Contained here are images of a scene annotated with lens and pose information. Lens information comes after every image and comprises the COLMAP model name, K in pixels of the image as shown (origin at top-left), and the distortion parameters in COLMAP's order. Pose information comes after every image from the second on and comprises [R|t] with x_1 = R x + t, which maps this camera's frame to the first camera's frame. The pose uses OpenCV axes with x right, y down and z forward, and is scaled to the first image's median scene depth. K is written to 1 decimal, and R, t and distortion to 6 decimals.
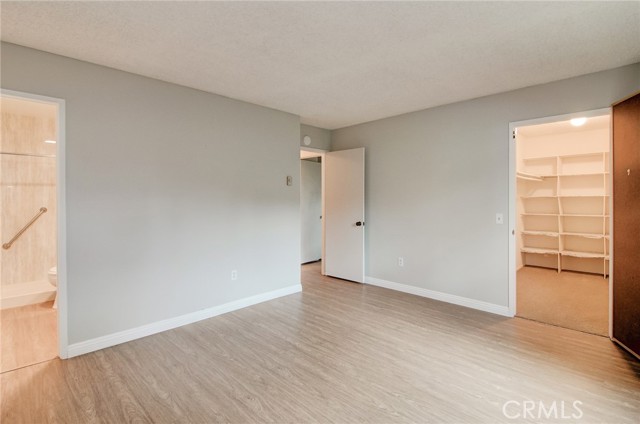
lens RADIAL K [[303.3, 0, 323.7], [0, 303.3, 202.3], [0, 0, 1]] dist [0.003121, -0.006409]
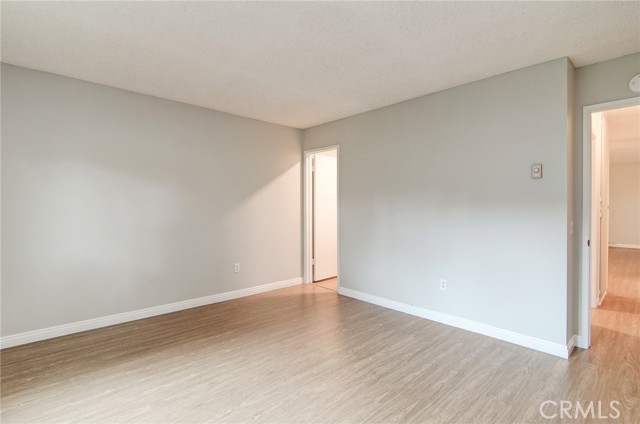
lens RADIAL K [[303.3, 0, 326.2], [0, 303.3, 208.7], [0, 0, 1]] dist [0.003121, -0.006409]
pose [[-0.019334, 0.011492, -0.999747, 0.861452], [-0.010750, 0.999874, 0.011701, 0.010956], [0.999755, 0.010973, -0.019209, 0.938684]]
